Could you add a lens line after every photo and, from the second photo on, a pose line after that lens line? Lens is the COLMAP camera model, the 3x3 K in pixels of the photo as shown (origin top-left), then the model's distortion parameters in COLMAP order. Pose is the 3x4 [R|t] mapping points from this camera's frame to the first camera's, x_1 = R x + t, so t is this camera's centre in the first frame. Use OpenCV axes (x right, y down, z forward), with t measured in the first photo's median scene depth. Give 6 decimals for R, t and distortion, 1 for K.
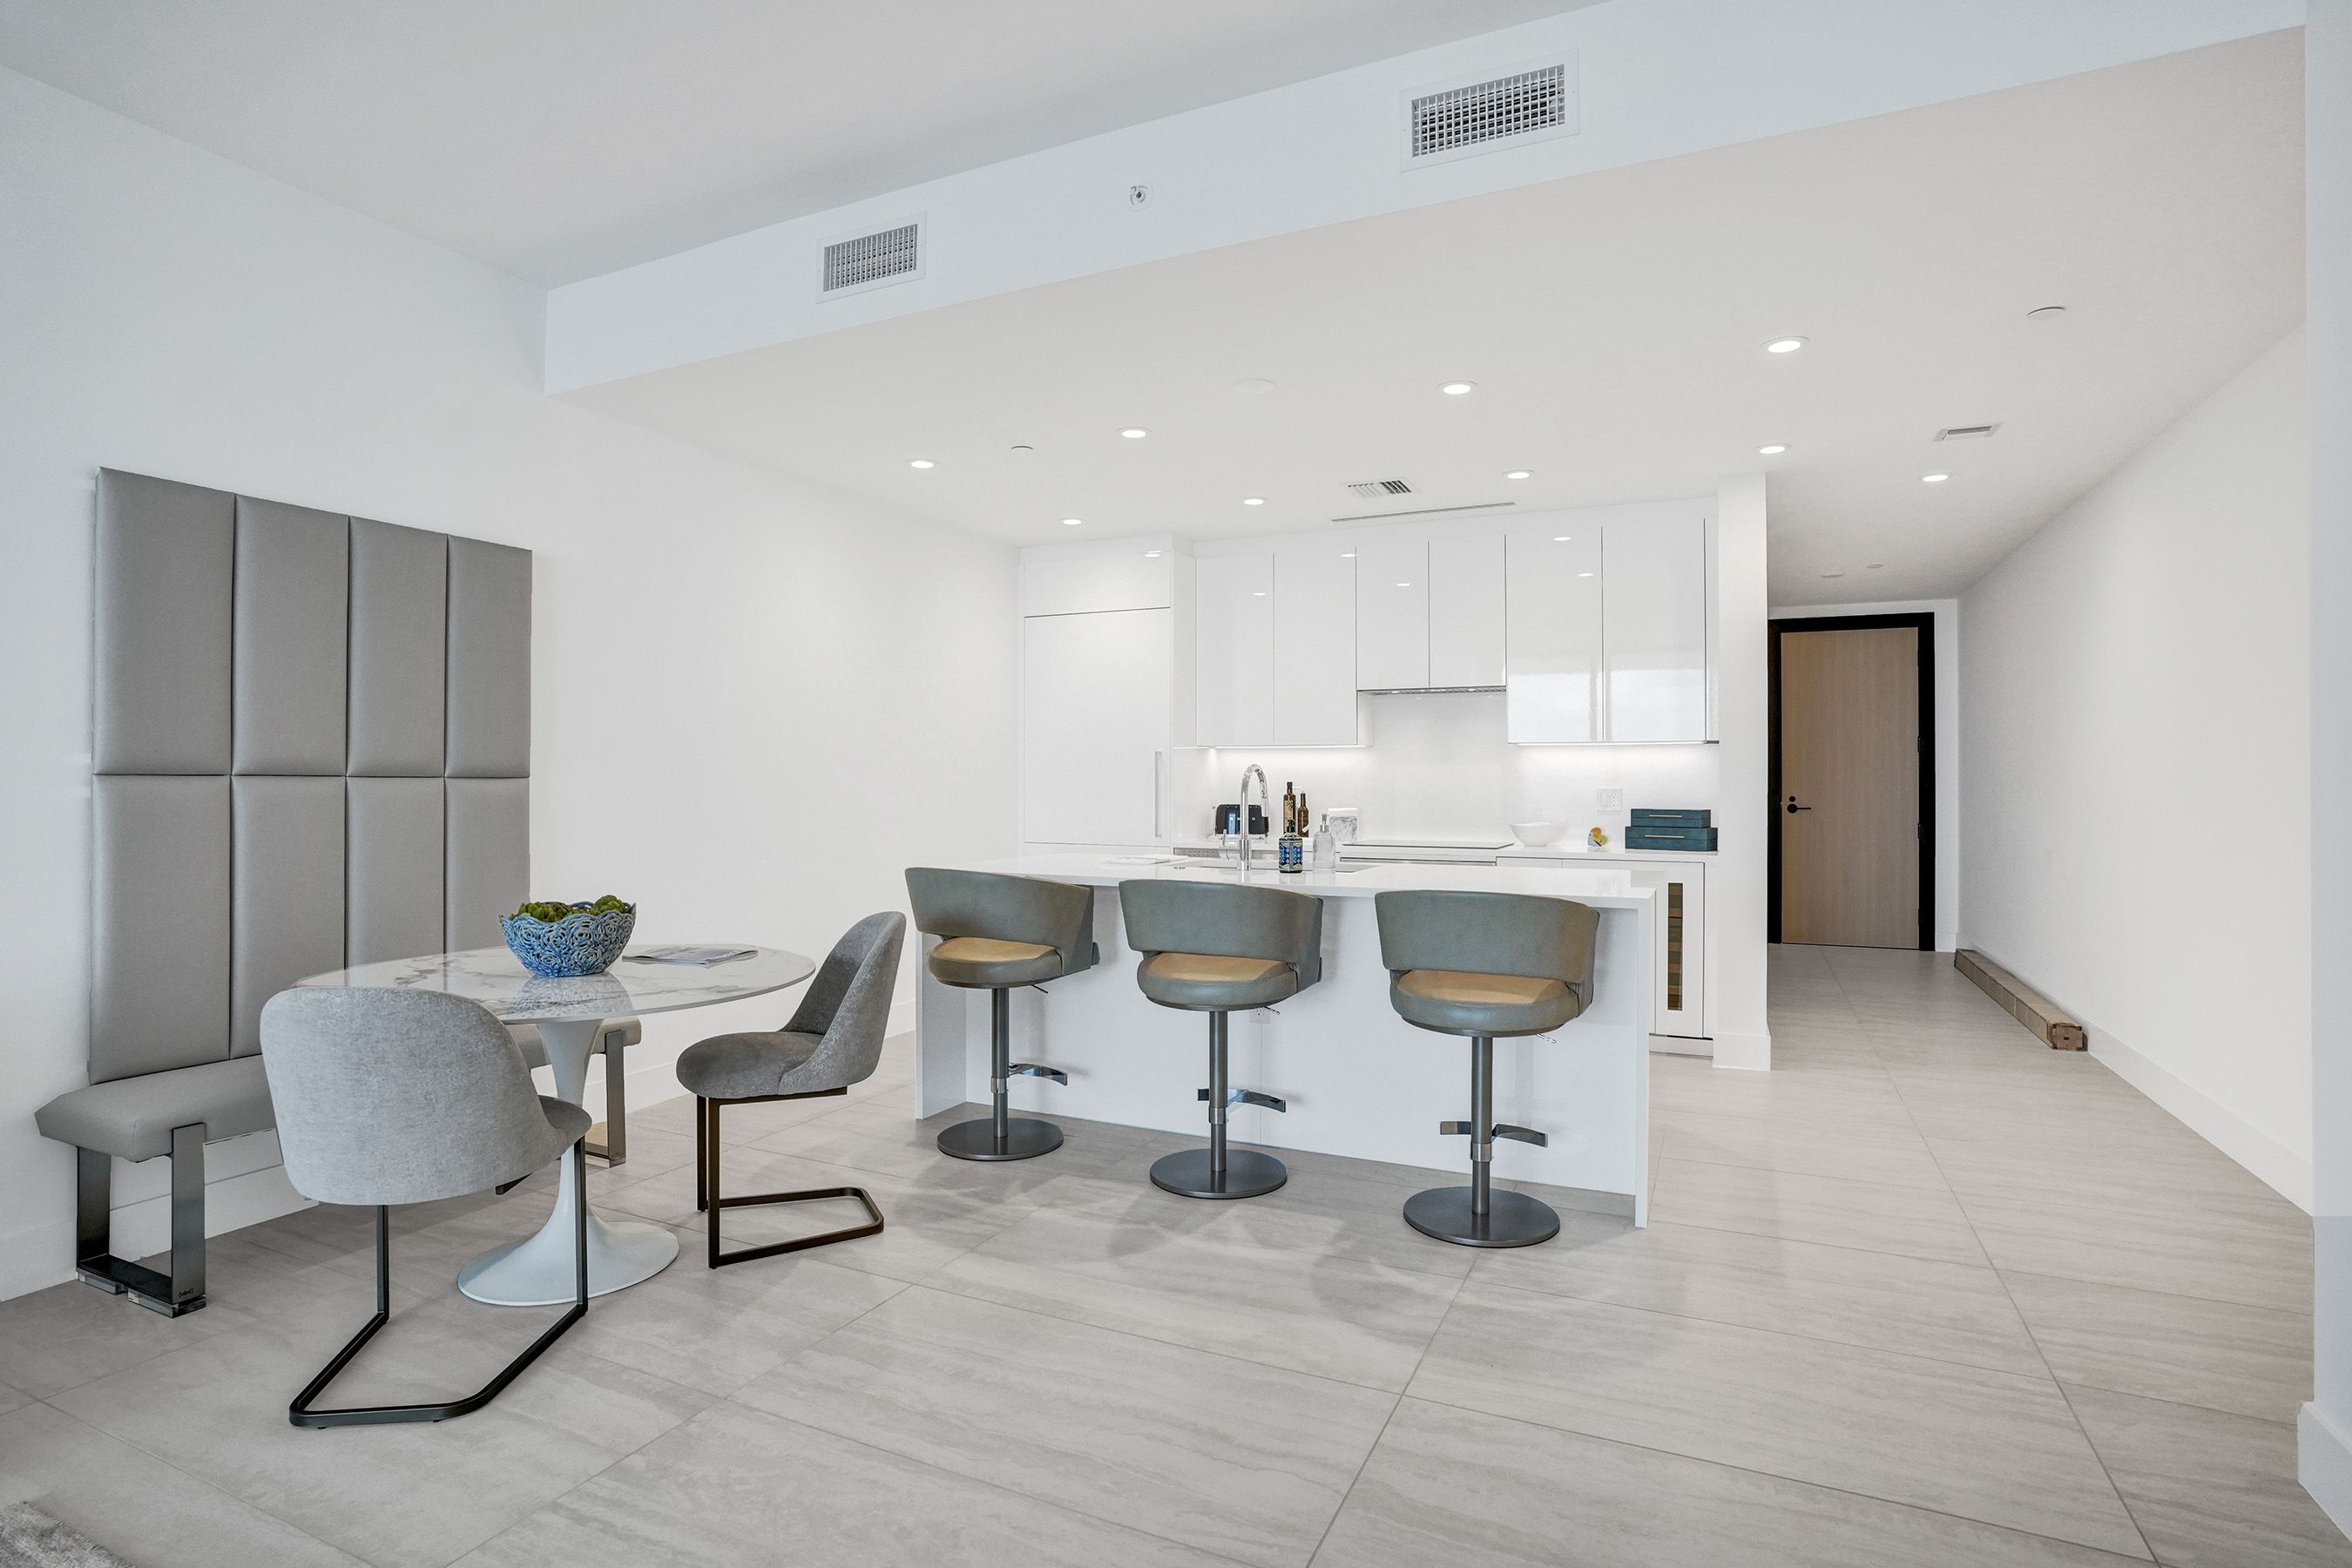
lens RADIAL K [[1163.4, 0, 1176.0], [0, 1163.4, 784.0], [0, 0, 1]] dist [0.001093, 0.000562]
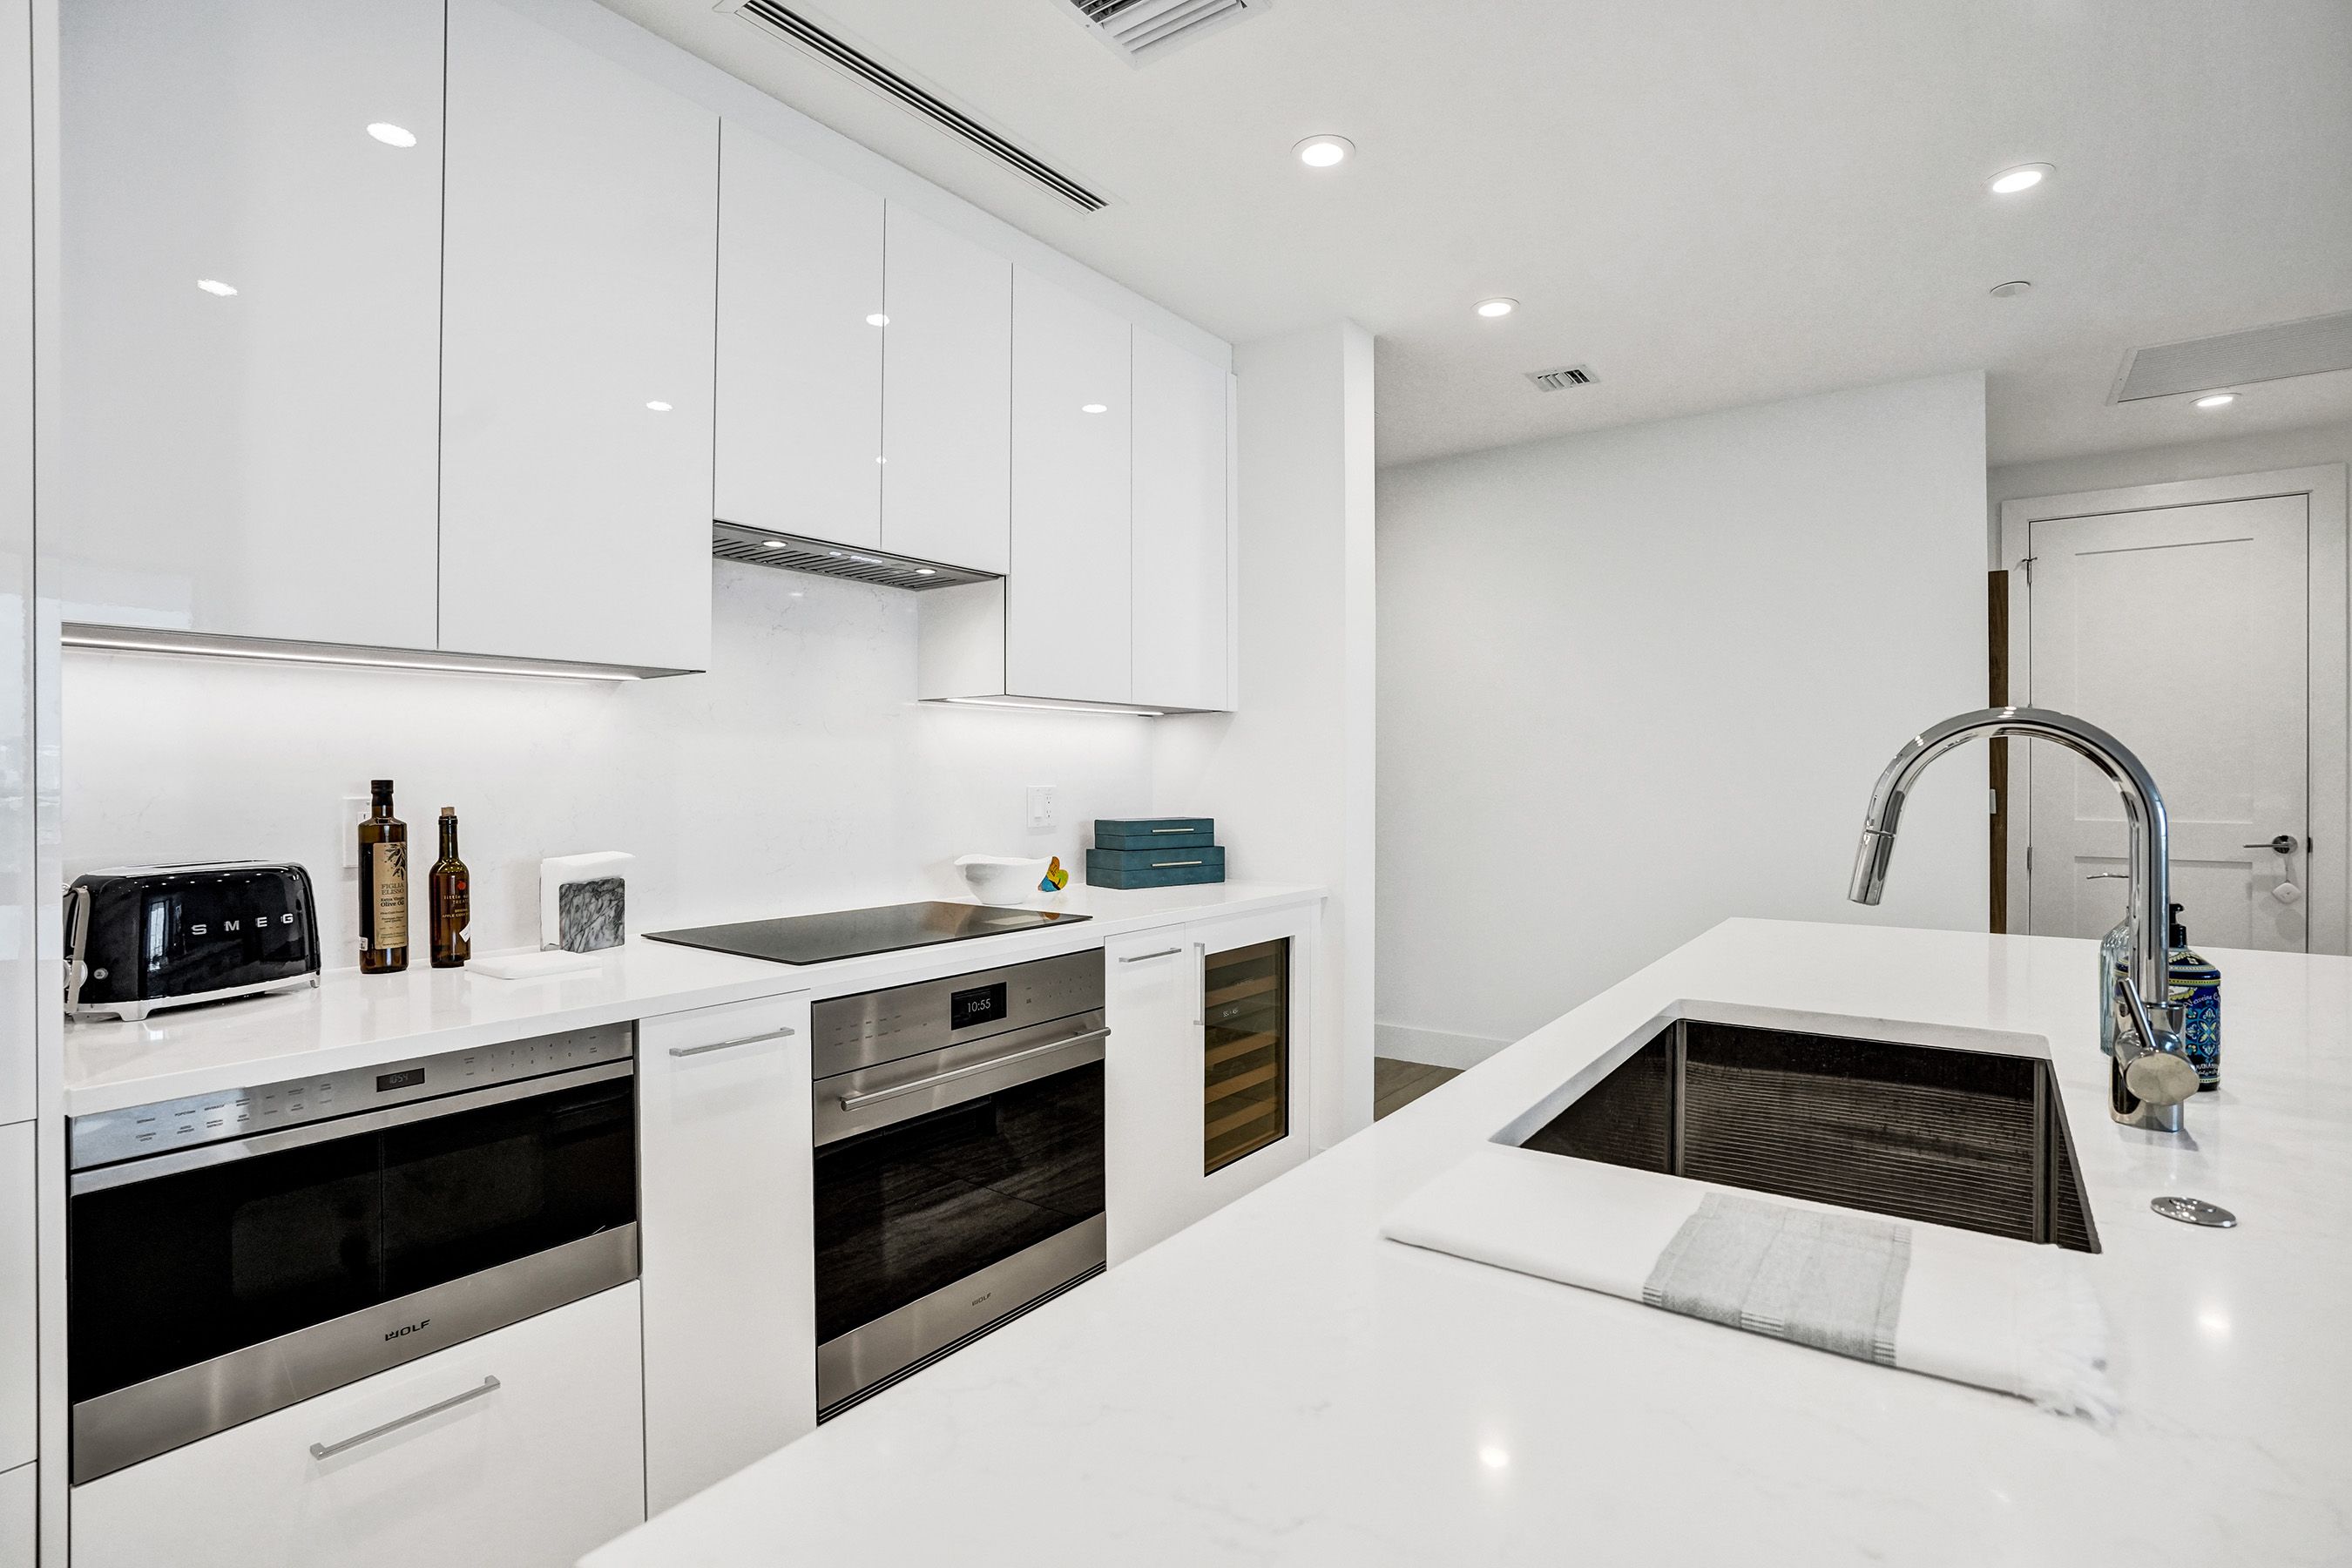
lens RADIAL K [[1163.4, 0, 1176.0], [0, 1163.4, 784.0], [0, 0, 1]] dist [0.001093, 0.000562]
pose [[0.199368, -0.013806, 0.979827, -0.157191], [-0.002252, 0.999892, 0.014547, -0.005417], [-0.979922, -0.005107, 0.199315, 0.769111]]
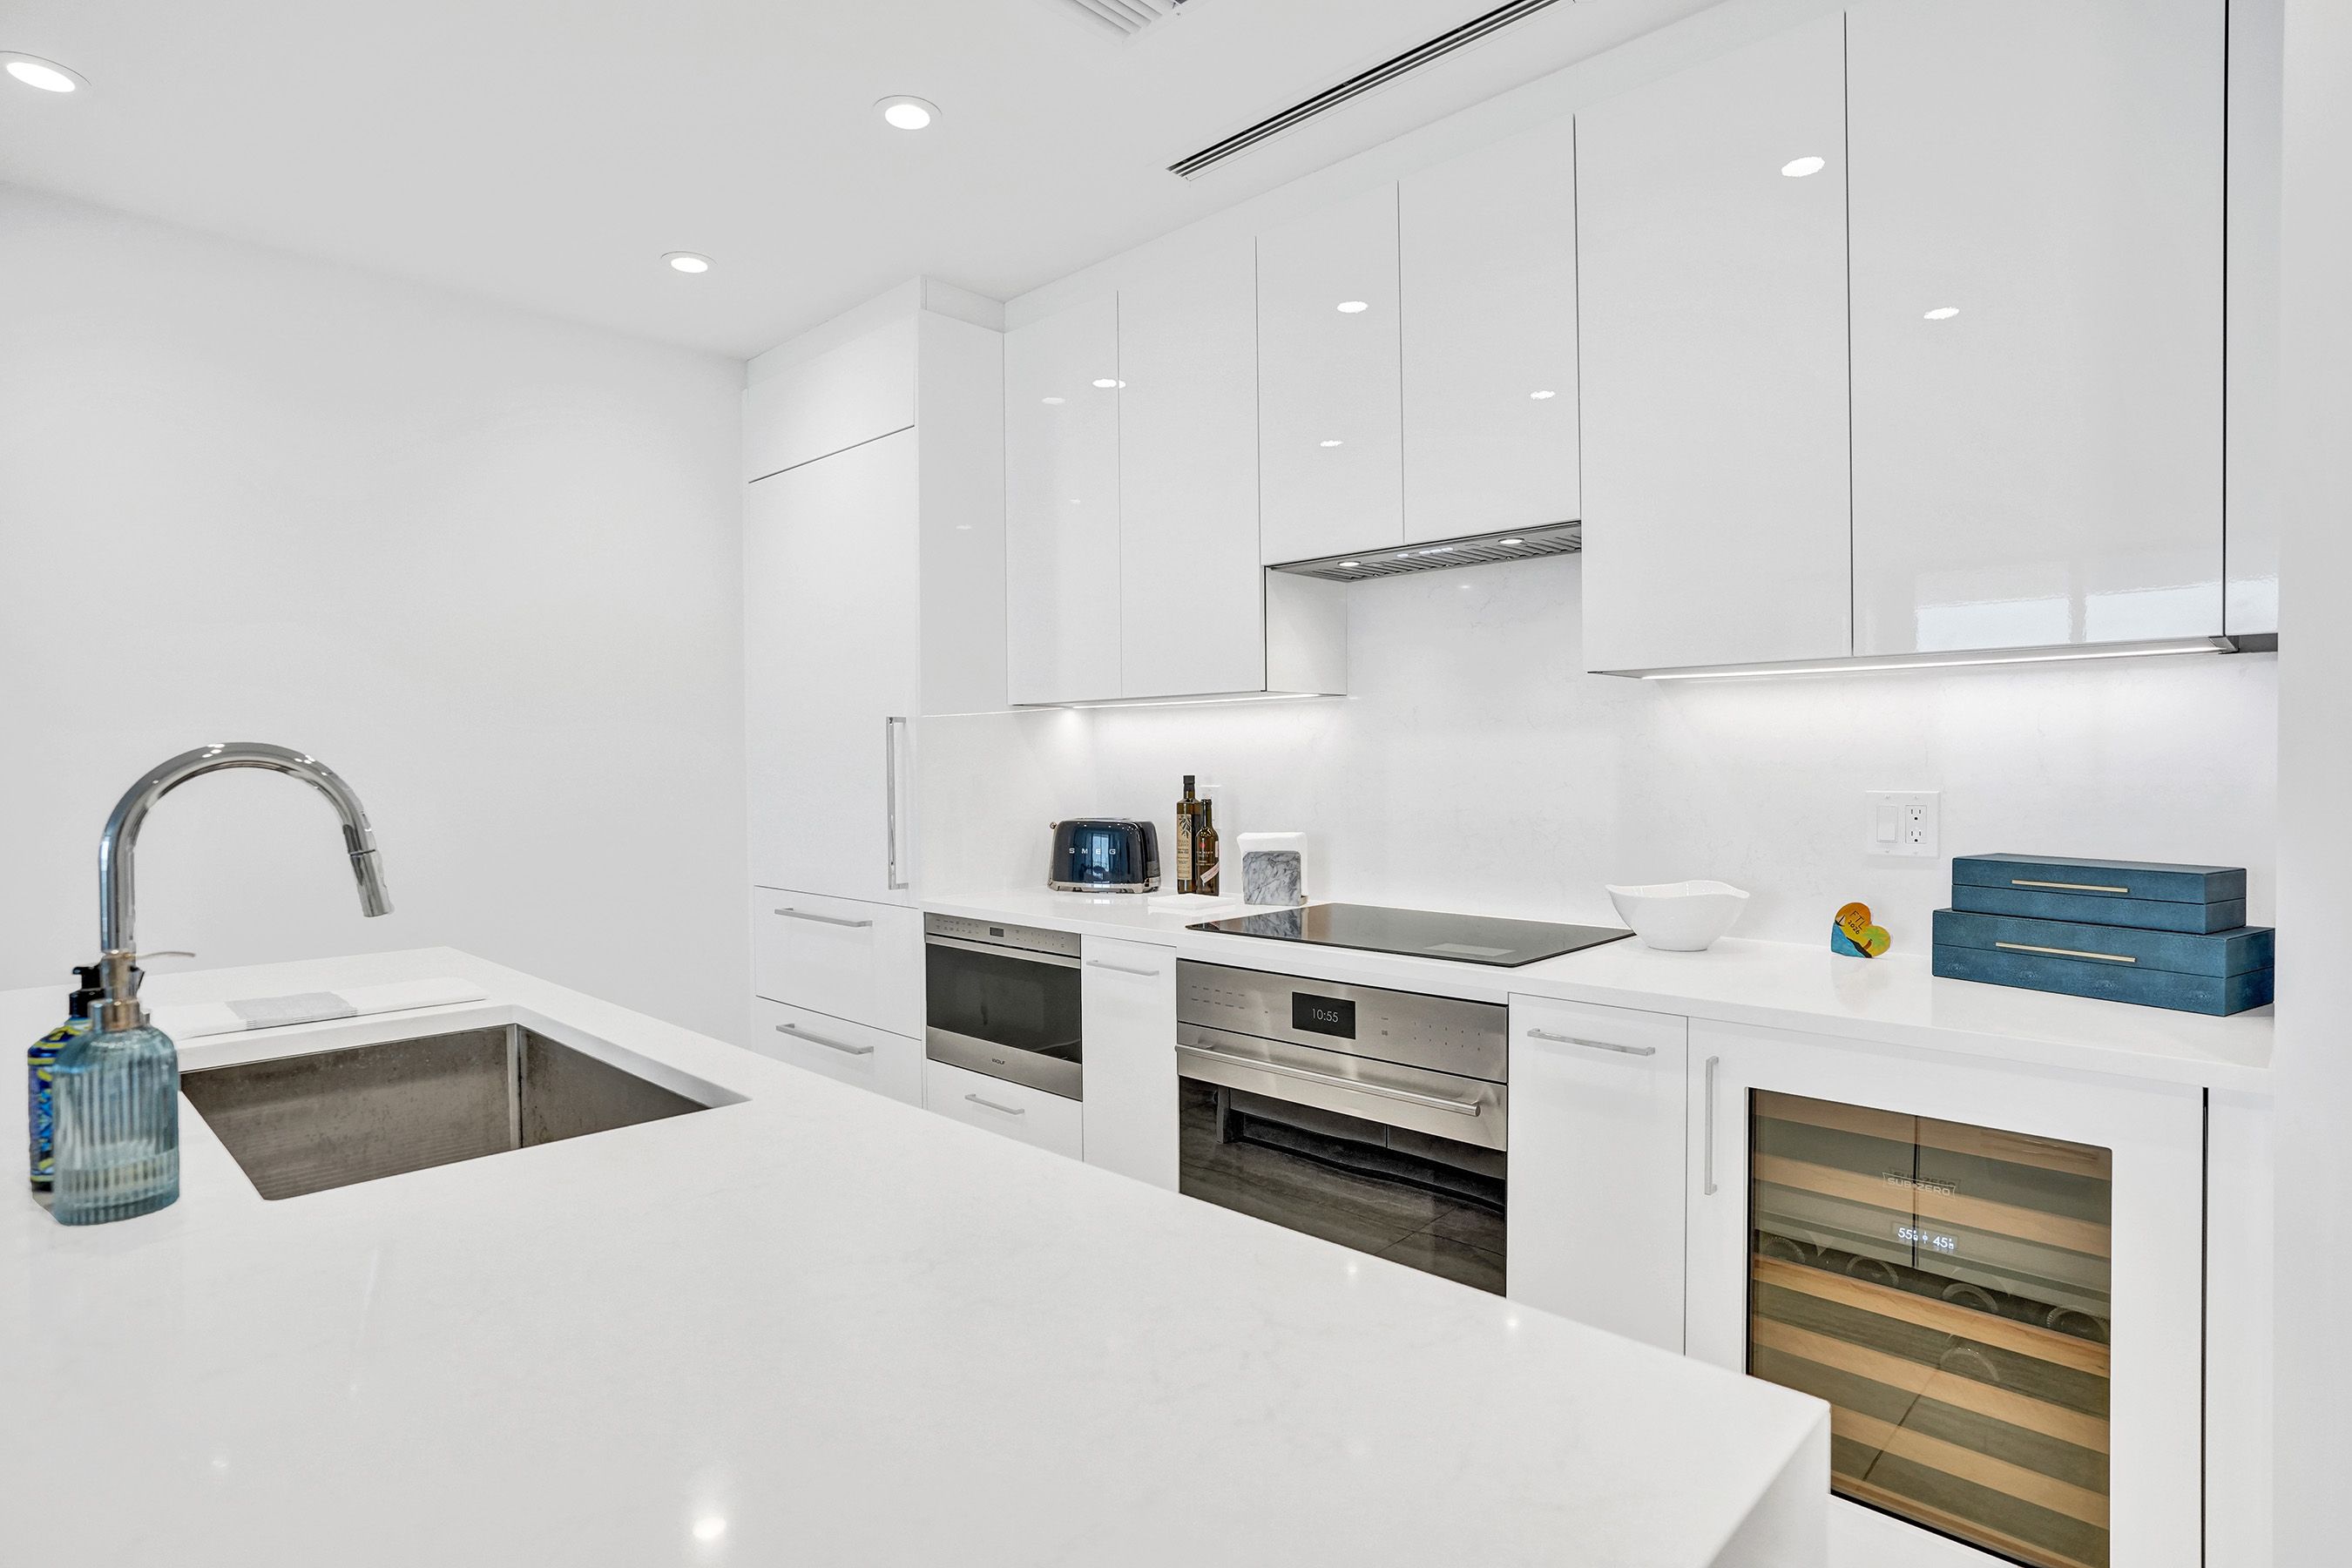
lens RADIAL K [[1205.6, 0, 1176.0], [0, 1205.6, 784.0], [0, 0, 1]] dist [-0.033307, 0.000923]
pose [[0.945928, -0.002749, -0.324364, 0.262227], [0.007438, 0.999885, 0.013219, -0.004967], [0.324290, -0.014917, 0.945840, 0.546974]]
